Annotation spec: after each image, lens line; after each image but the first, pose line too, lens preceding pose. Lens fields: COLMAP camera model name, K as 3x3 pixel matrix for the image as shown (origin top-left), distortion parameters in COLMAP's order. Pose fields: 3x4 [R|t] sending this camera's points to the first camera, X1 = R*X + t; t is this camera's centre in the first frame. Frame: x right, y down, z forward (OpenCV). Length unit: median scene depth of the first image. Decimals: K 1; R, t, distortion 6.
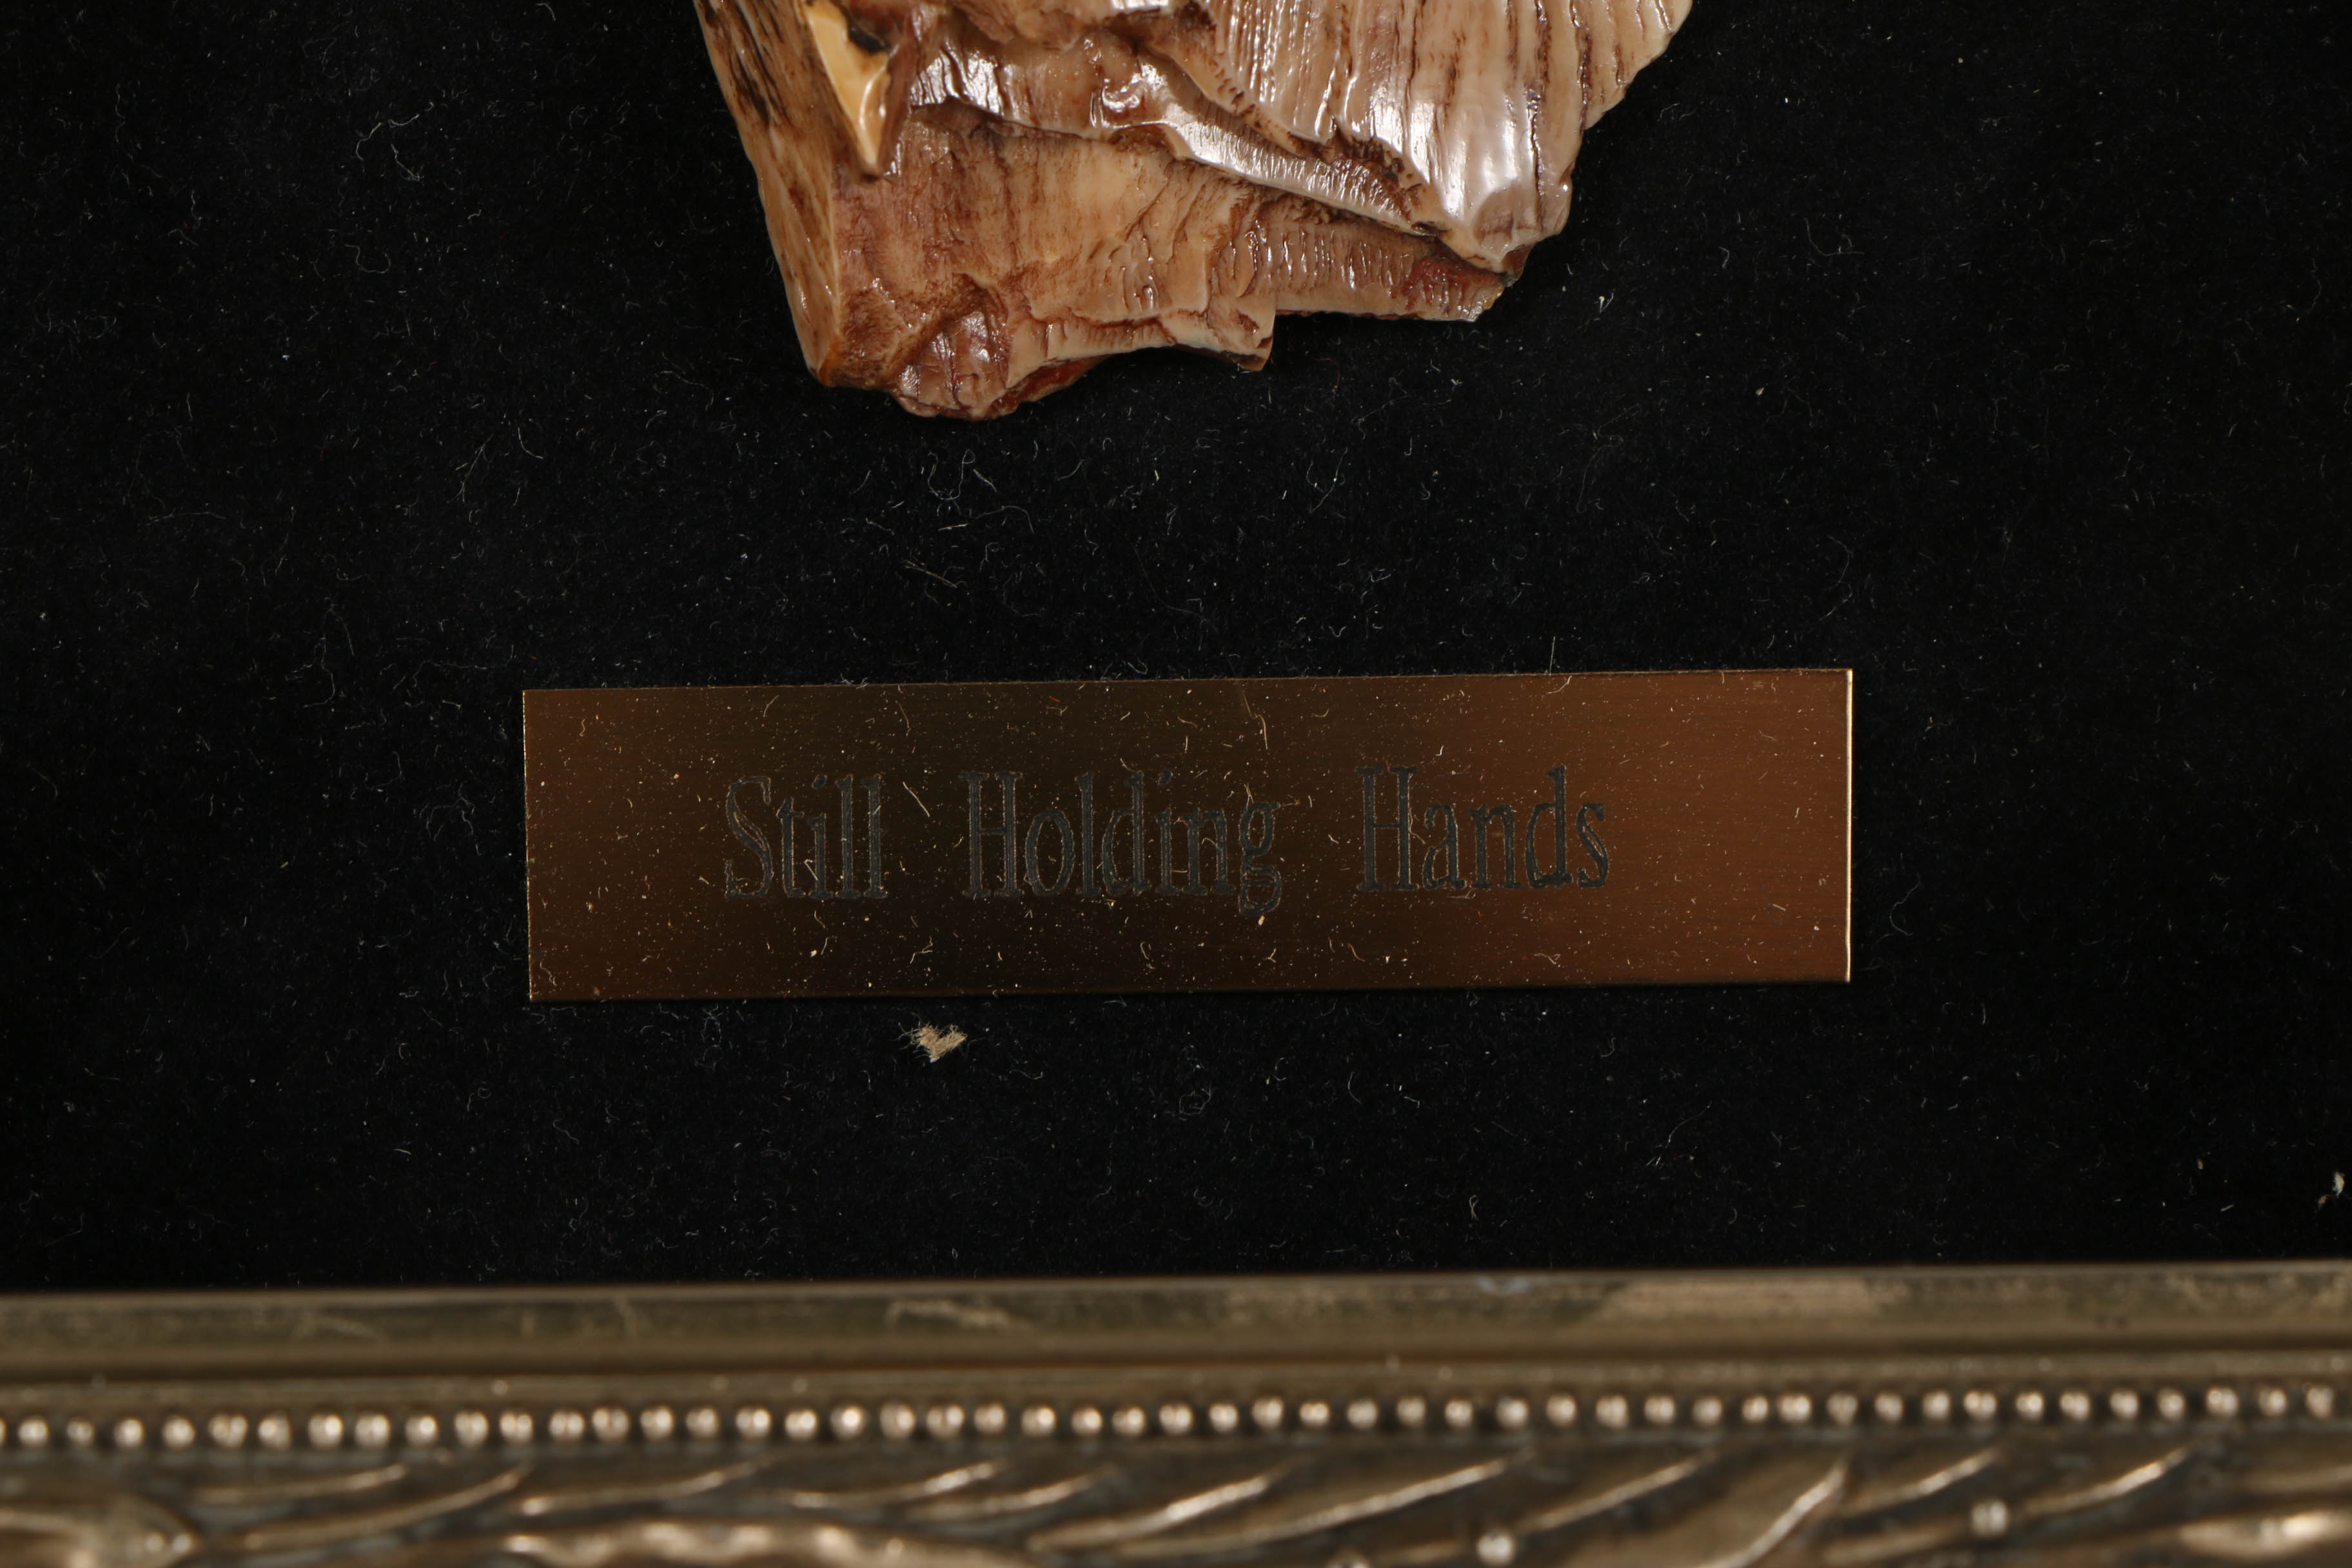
lens RADIAL K [[10464.8, 0, 1162.4], [0, 10464.8, 930.6], [0, 0, 1]] dist [0.120348, -0.481790]
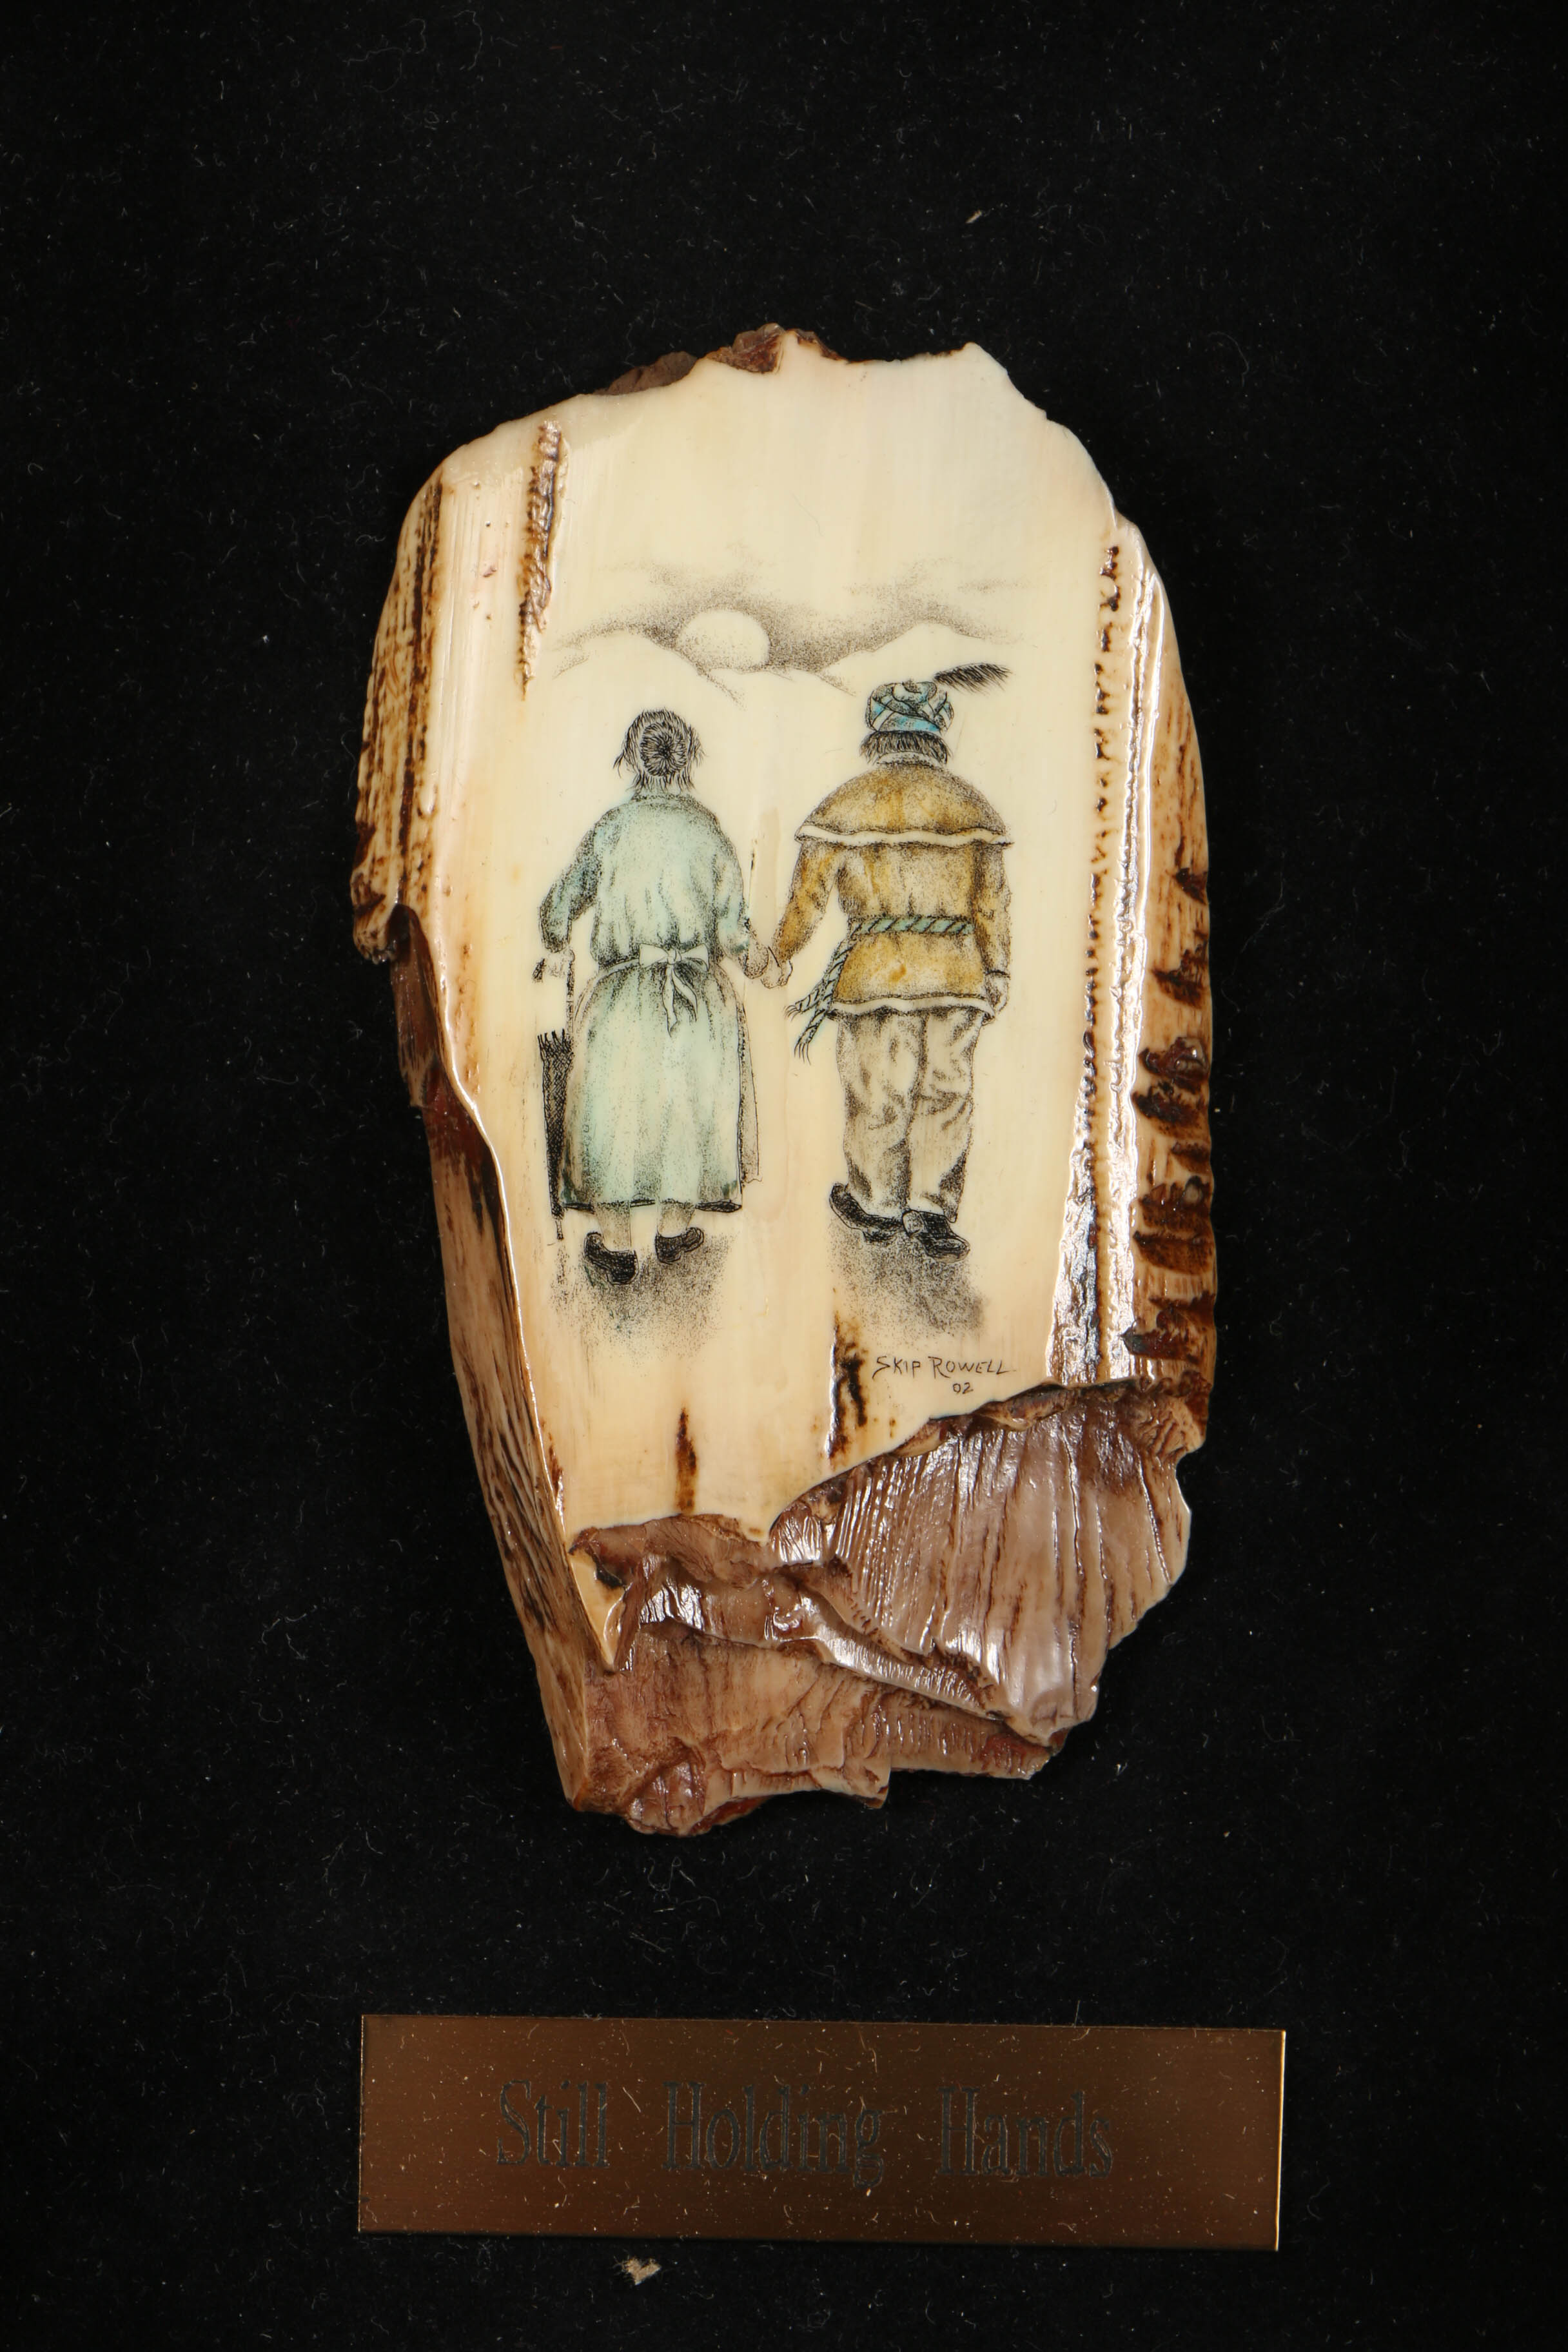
lens RADIAL K [[9813.4, 0, 782.7], [0, 9813.4, 1308.0], [0, 0, 1]] dist [0.412147, 2.293468]
pose [[0.998640, 0.029671, -0.042868, 0.052332], [-0.032627, 0.997015, -0.069979, -0.027222], [0.040664, 0.071283, 0.996627, -0.358631]]
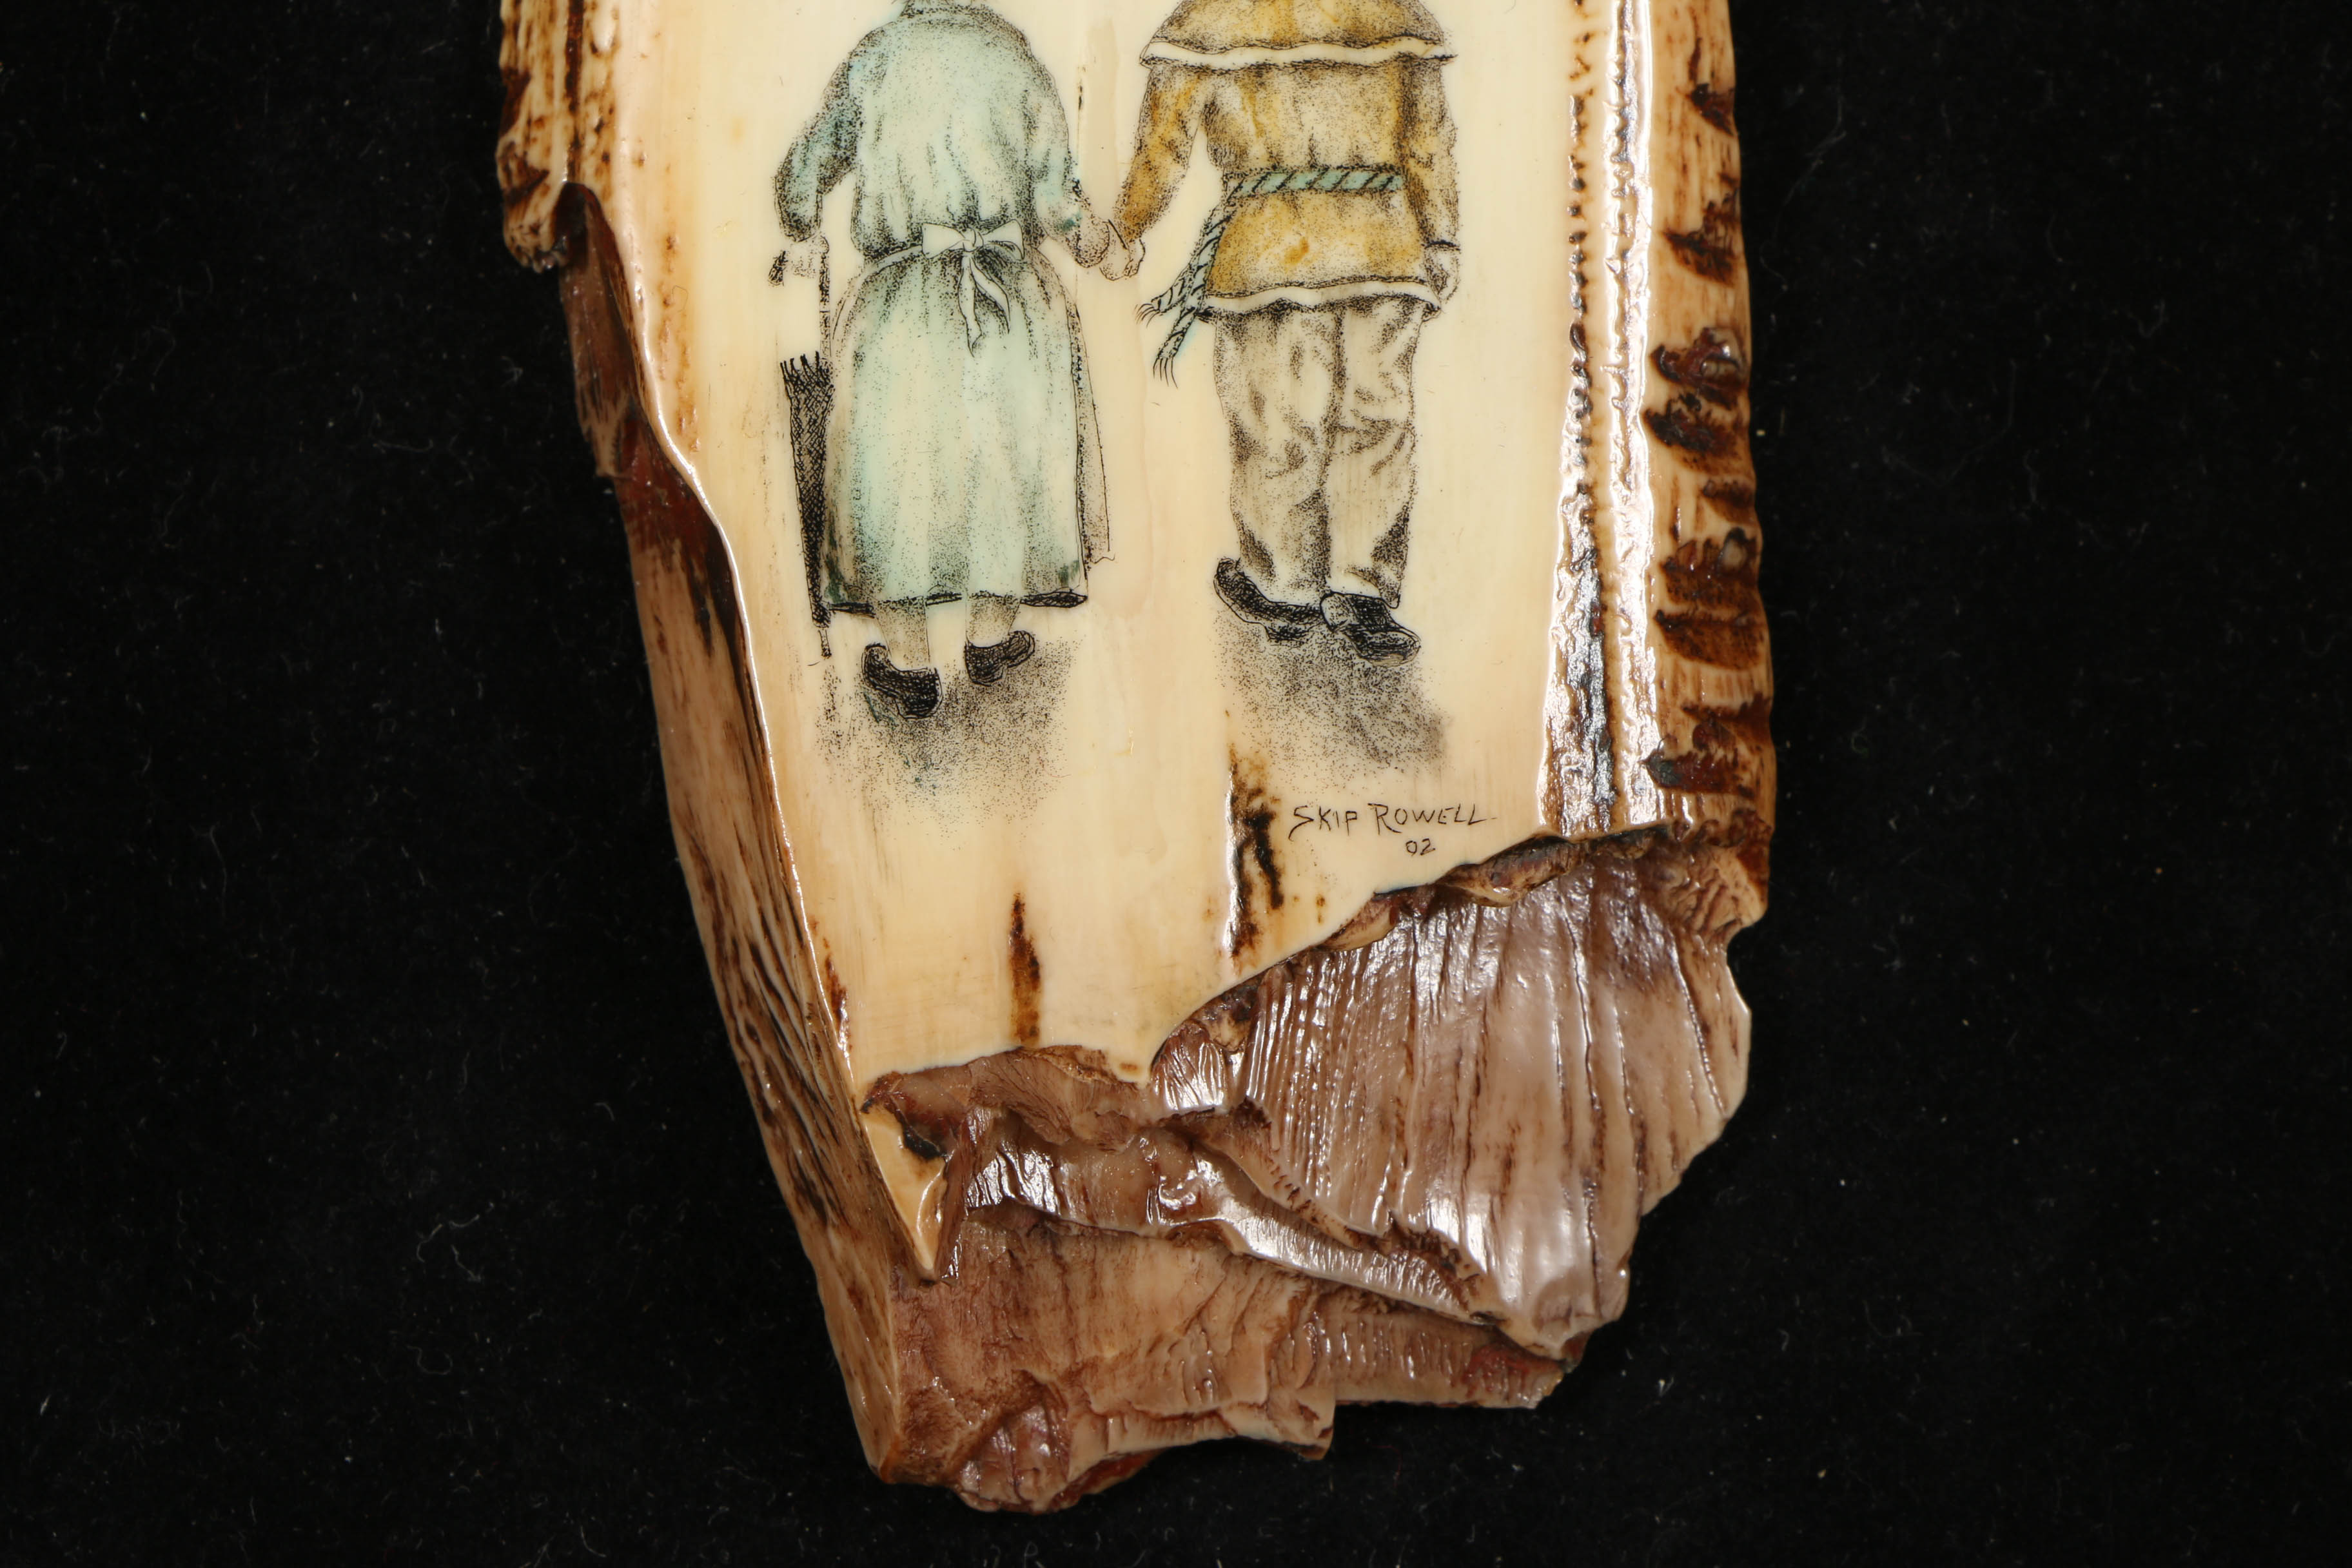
lens RADIAL K [[10464.8, 0, 1162.4], [0, 10464.8, 930.6], [0, 0, 1]] dist [0.120348, -0.481790]
pose [[0.999829, -0.013367, -0.012757, 0.007681], [0.012560, 0.998038, -0.061346, -0.043034], [0.013552, 0.061176, 0.998035, -0.001901]]
